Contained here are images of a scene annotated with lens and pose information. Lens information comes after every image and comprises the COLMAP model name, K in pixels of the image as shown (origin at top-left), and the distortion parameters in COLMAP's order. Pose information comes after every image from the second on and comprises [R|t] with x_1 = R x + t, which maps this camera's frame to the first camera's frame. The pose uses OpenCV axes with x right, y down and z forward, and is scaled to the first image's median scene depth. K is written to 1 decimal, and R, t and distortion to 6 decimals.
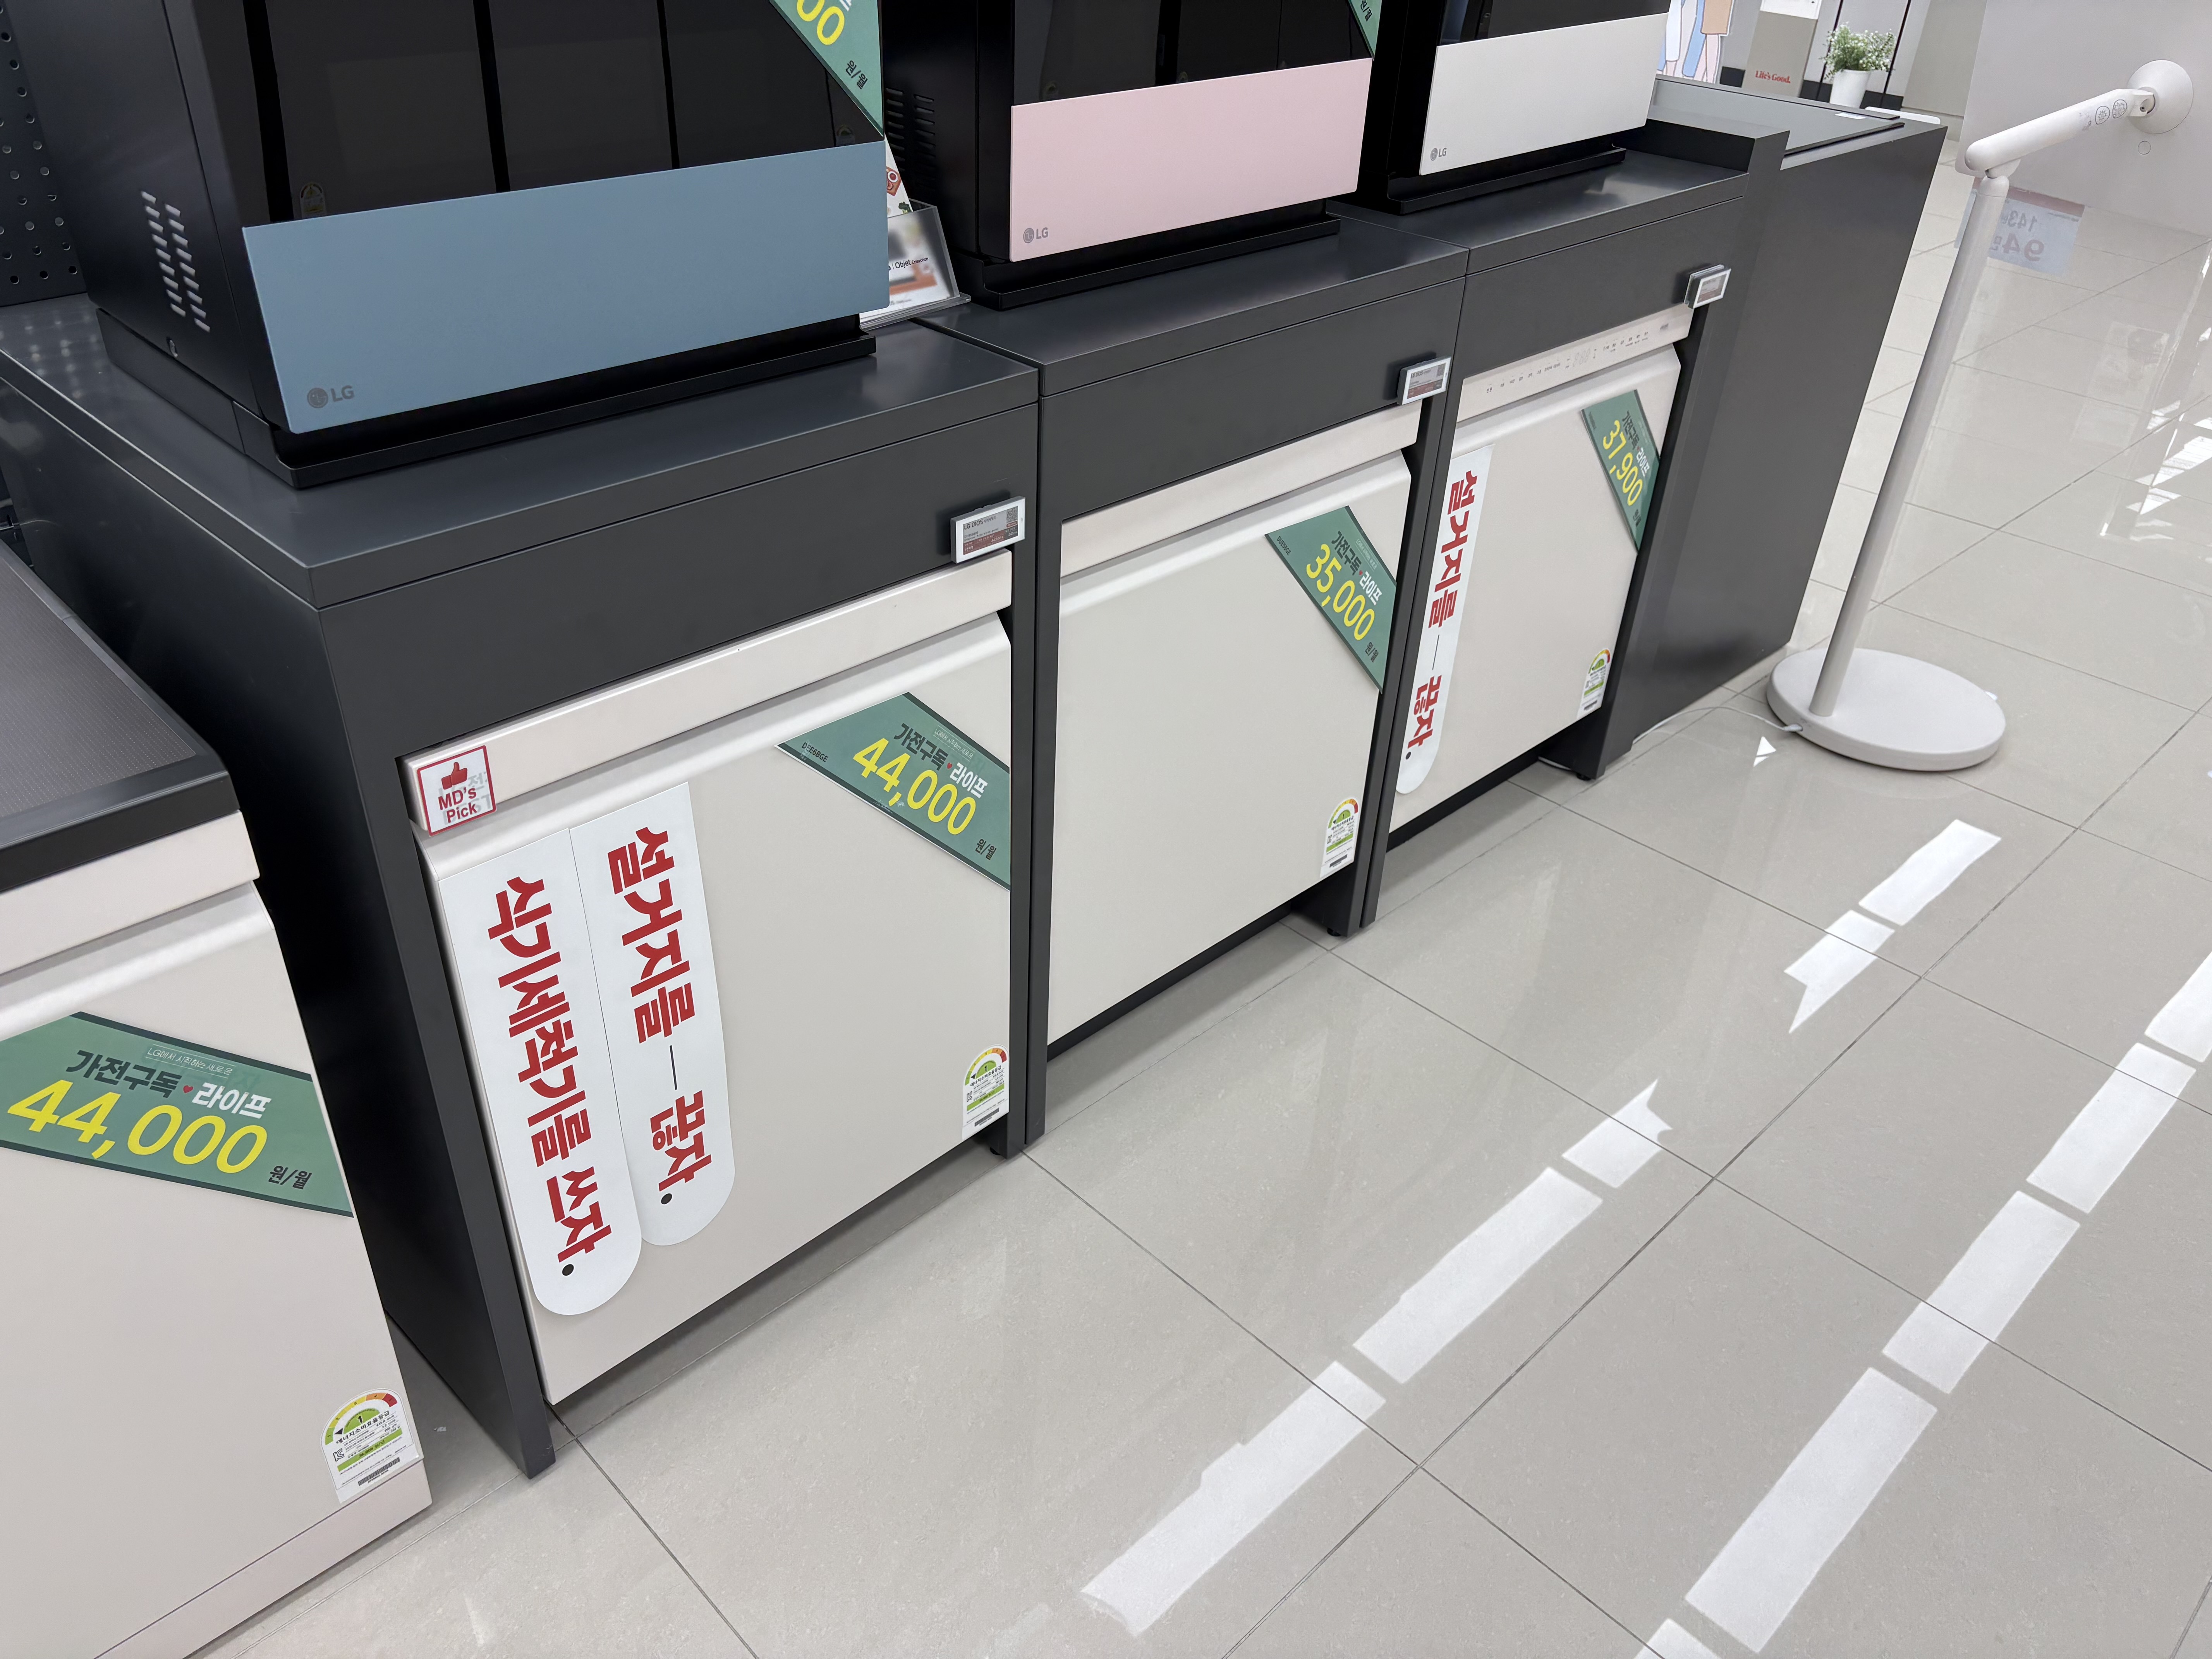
lens RADIAL K [[1657.2, 0, 1106.0], [0, 1657.2, 829.5], [0, 0, 1]] dist [-0.003018, -0.001478]
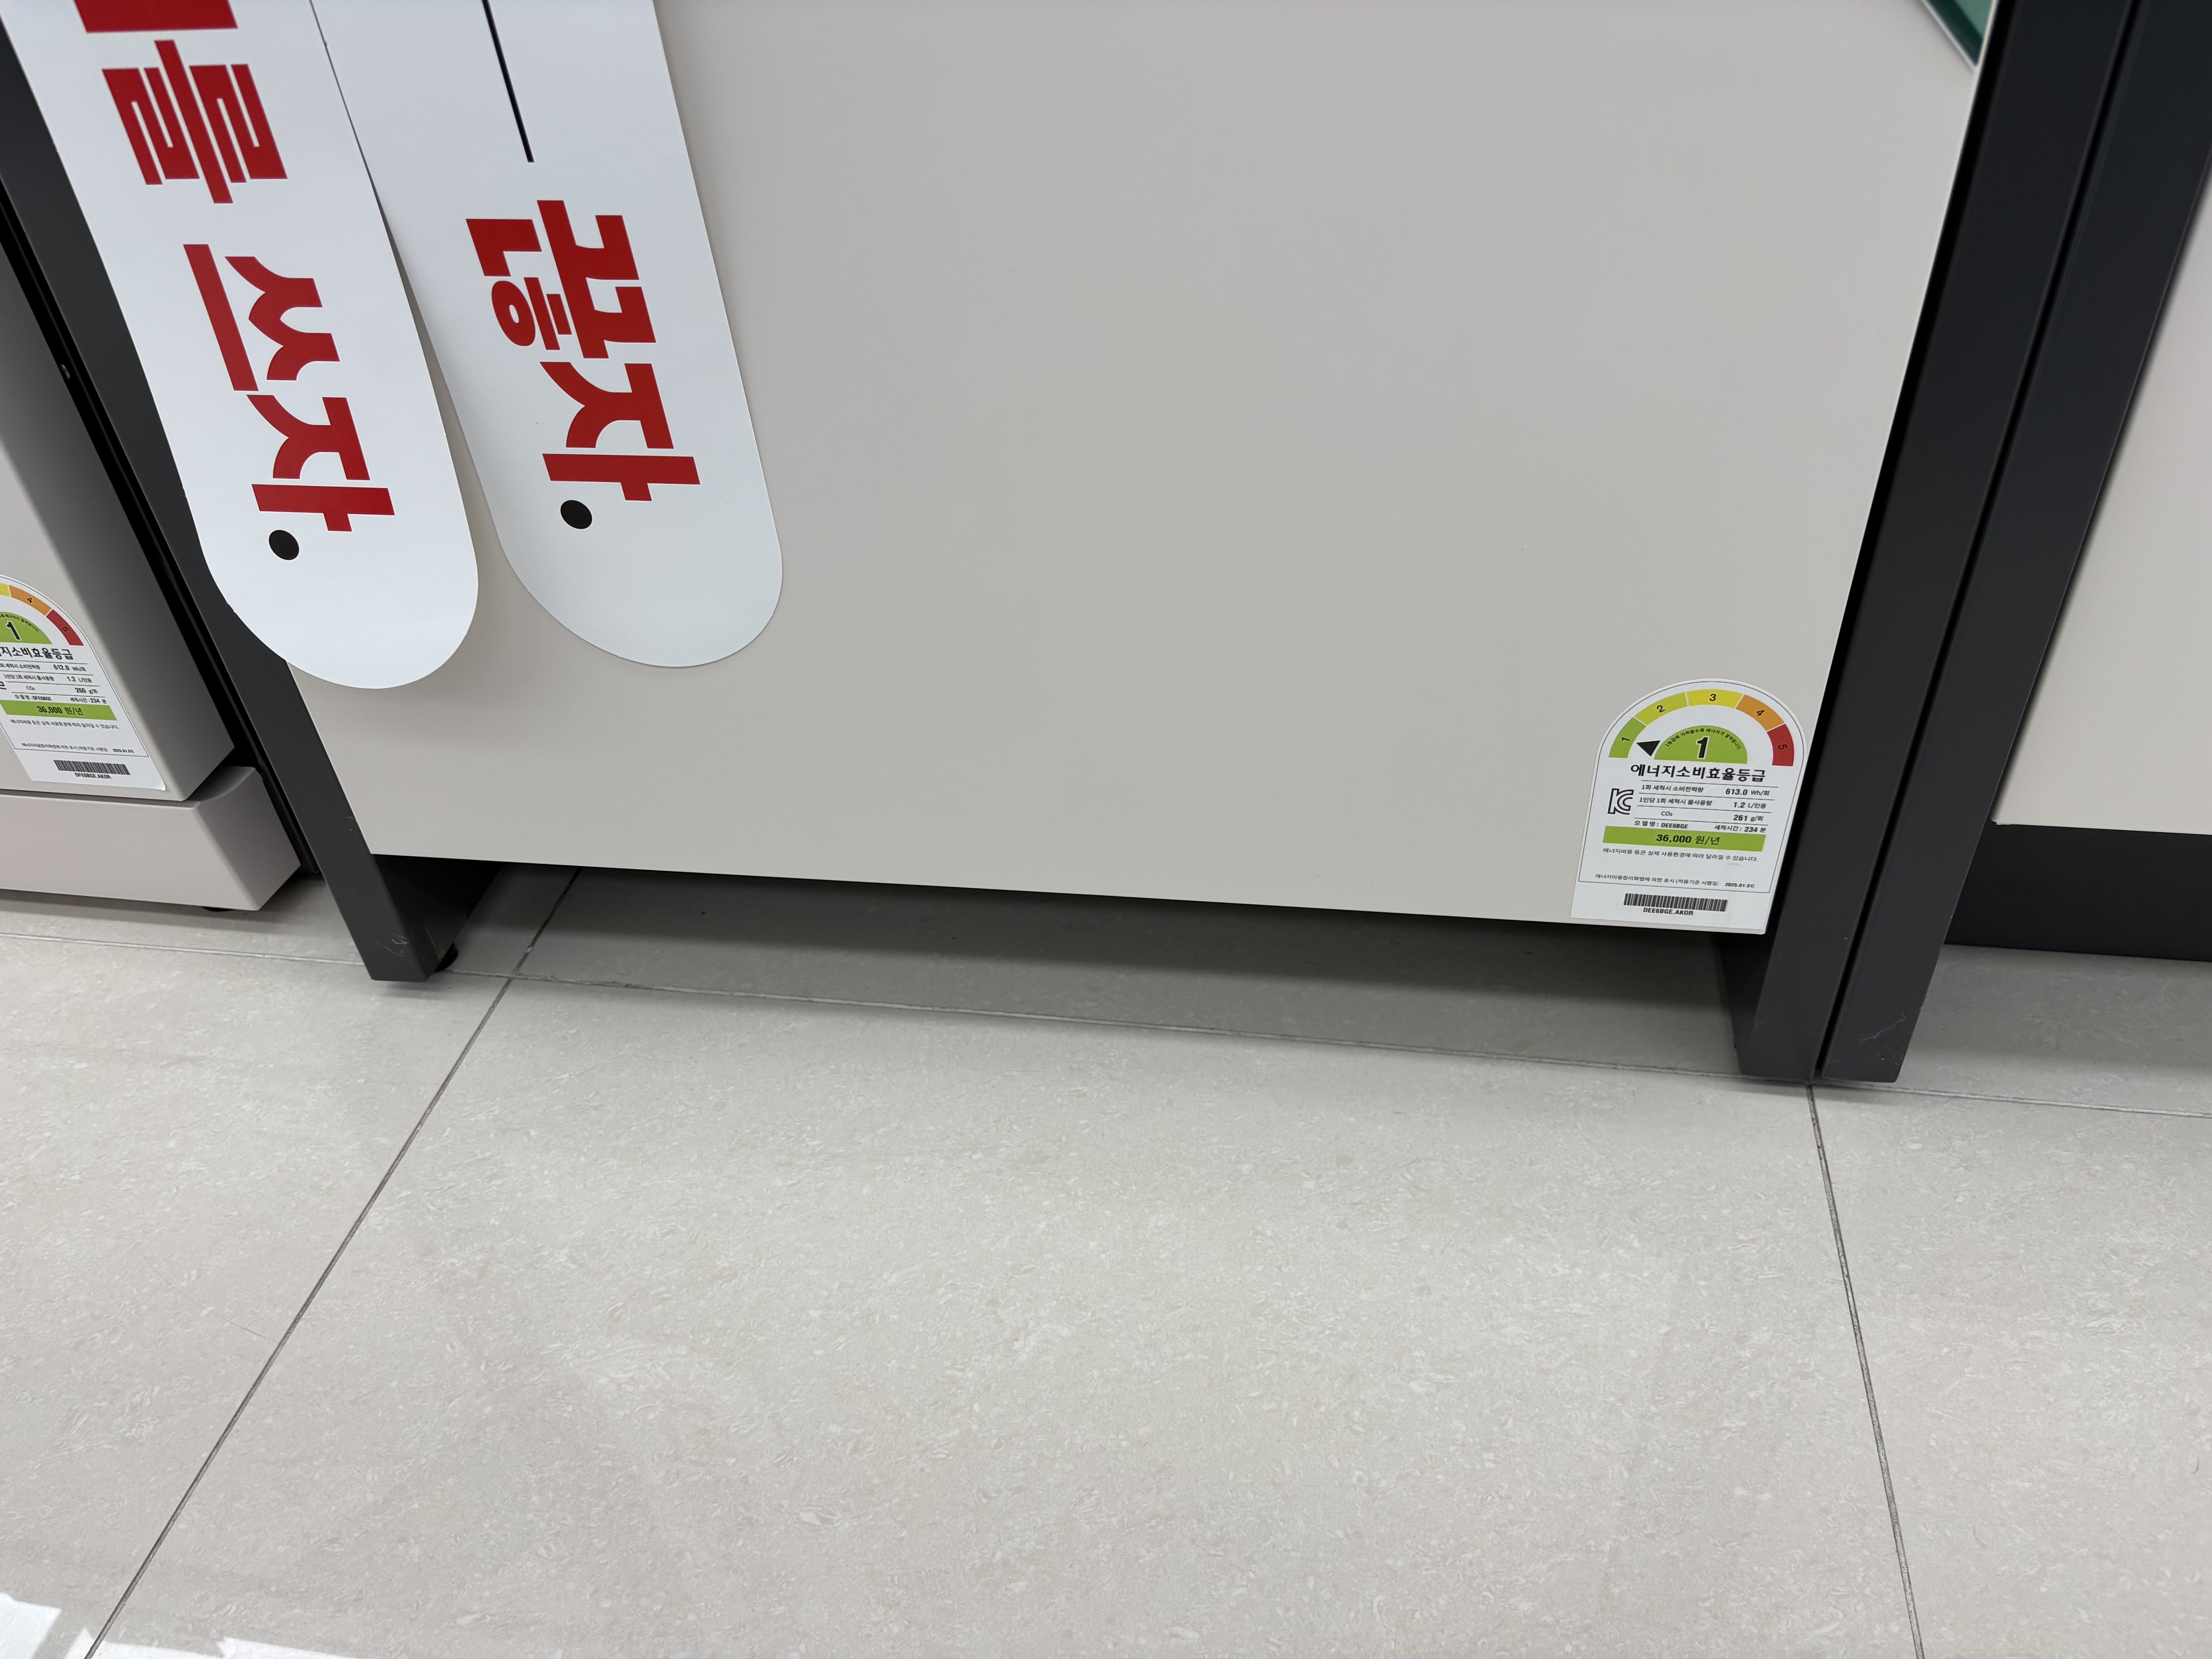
lens RADIAL K [[1657.2, 0, 1106.0], [0, 1657.2, 829.5], [0, 0, 1]] dist [-0.003018, -0.001478]
pose [[0.606489, 0.484279, -0.630591, 0.074264], [-0.386232, 0.872687, 0.298733, 0.128815], [0.694979, 0.062376, 0.716320, 0.836026]]
